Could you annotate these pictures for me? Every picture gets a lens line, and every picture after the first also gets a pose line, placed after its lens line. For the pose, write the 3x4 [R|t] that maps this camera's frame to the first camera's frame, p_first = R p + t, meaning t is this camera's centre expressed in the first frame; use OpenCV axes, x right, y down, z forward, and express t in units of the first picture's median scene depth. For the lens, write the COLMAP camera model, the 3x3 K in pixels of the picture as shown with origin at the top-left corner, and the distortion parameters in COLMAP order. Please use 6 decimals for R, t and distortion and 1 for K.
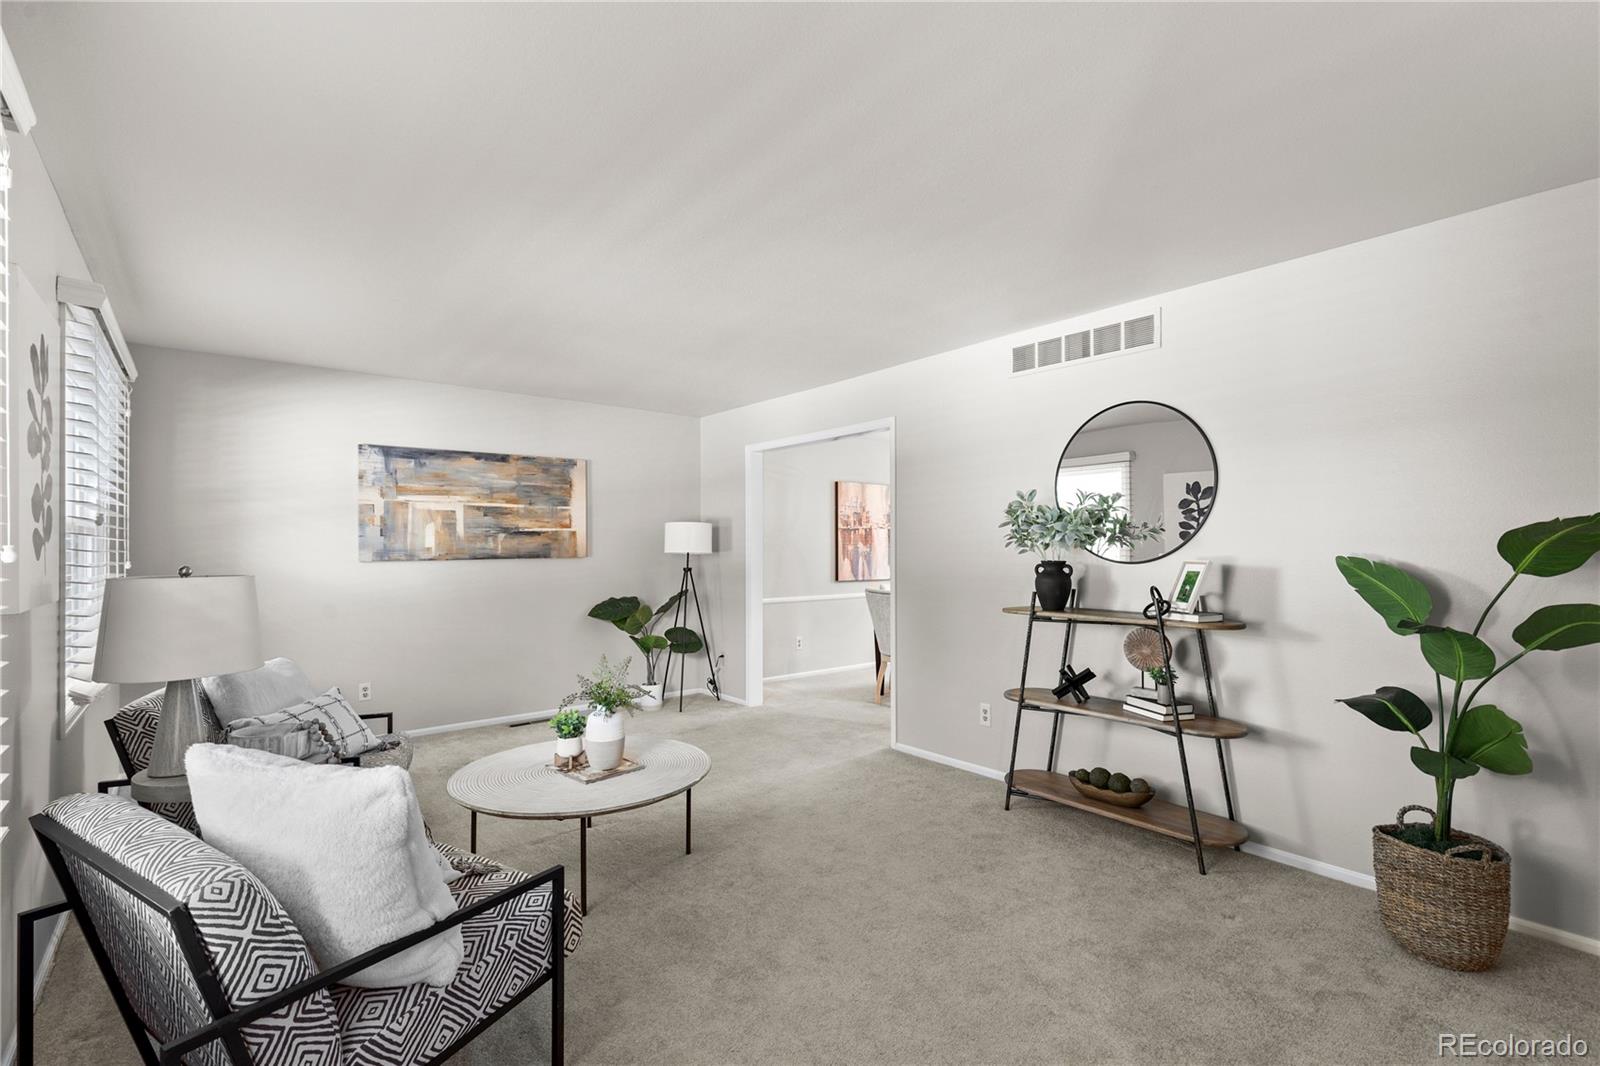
lens RADIAL K [[703.4, 0, 800.8], [0, 703.4, 557.5], [0, 0, 1]] dist [0.002764, -0.000134]
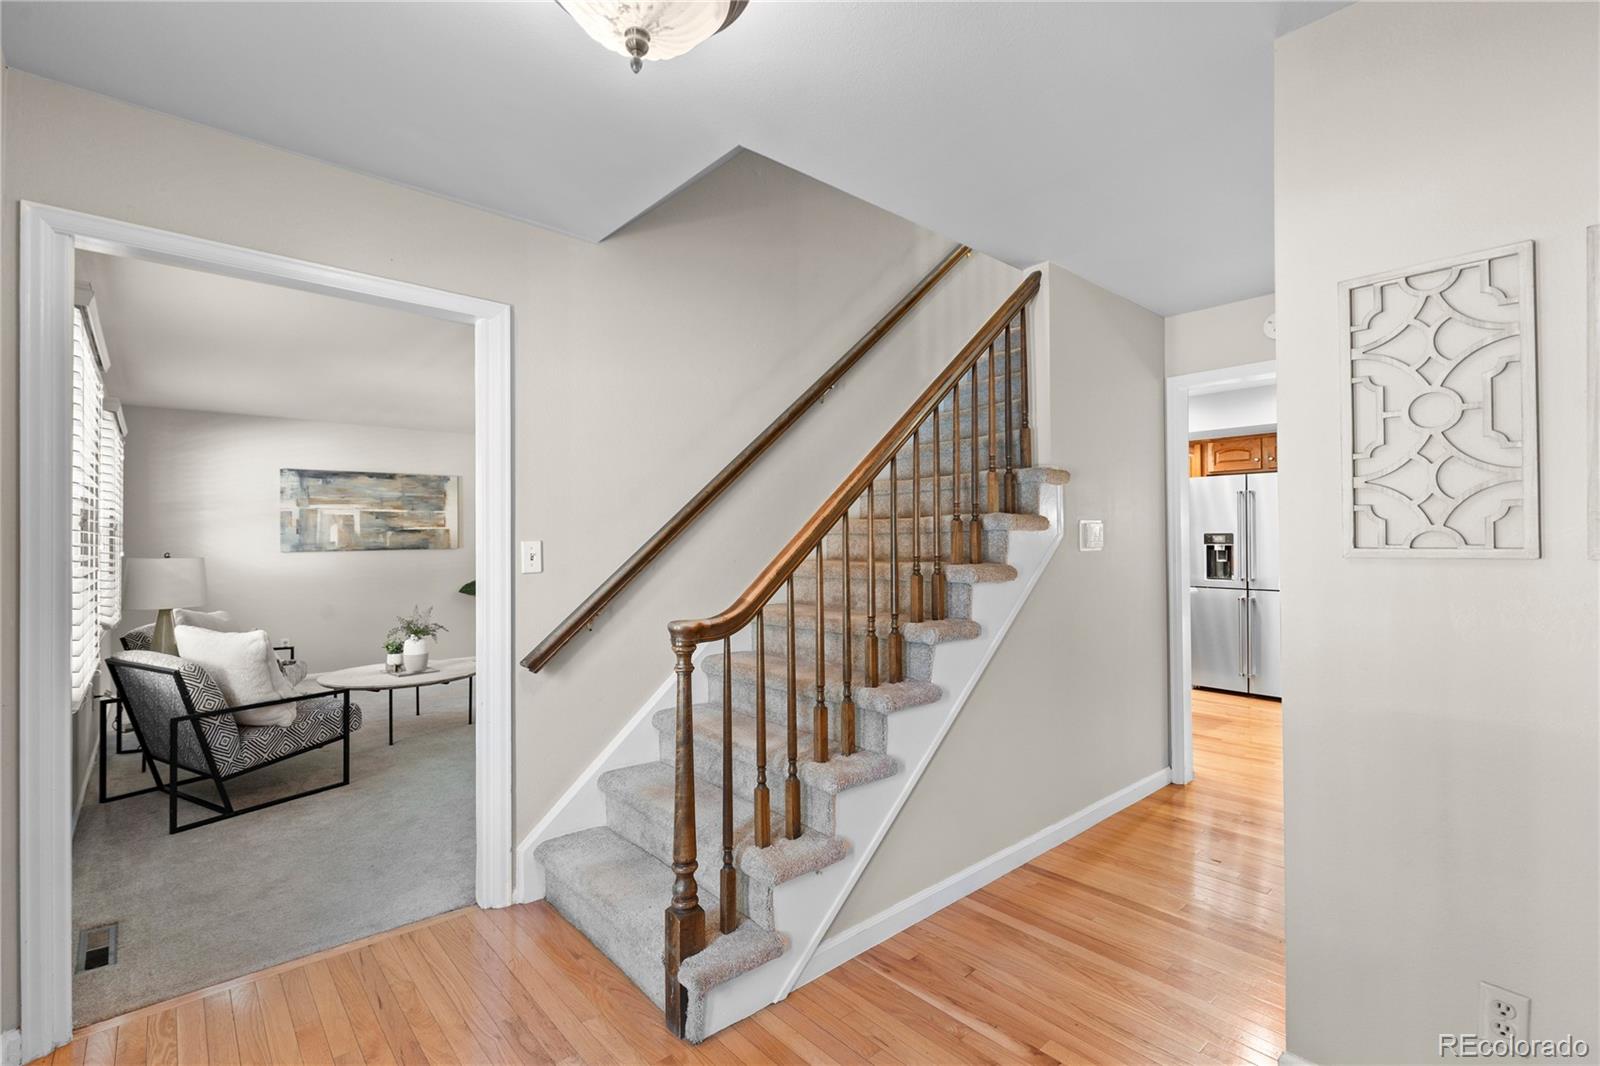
lens RADIAL K [[719.2, 0, 800.8], [0, 719.2, 546.7], [0, 0, 1]] dist [0.002655, -0.000671]
pose [[0.999519, -0.003821, 0.030789, 0.360403], [0.003953, 0.999983, -0.004232, 0.005213], [-0.030772, 0.004352, 0.999517, -0.462192]]
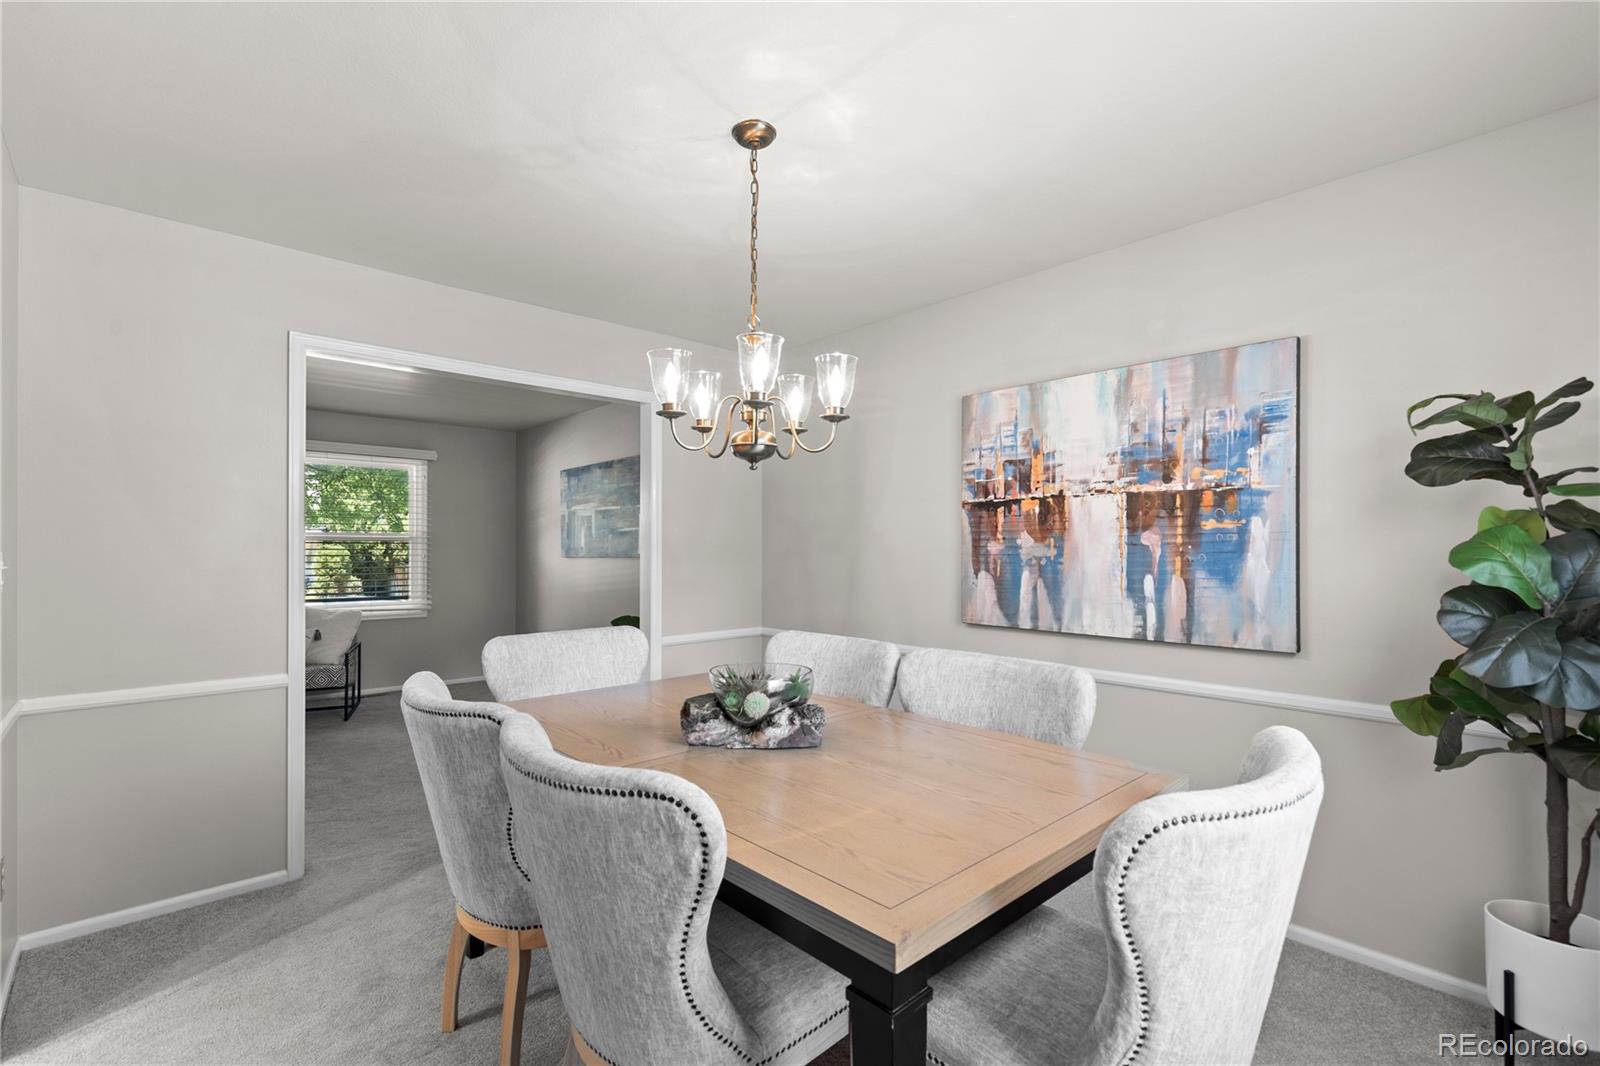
lens RADIAL K [[719.2, 0, 800.8], [0, 719.2, 546.7], [0, 0, 1]] dist [0.002655, -0.000671]
pose [[0.054073, -0.001663, -0.998536, 0.762804], [-0.013600, 0.999905, -0.002402, -0.017743], [0.998444, 0.013710, 0.054045, 1.336808]]
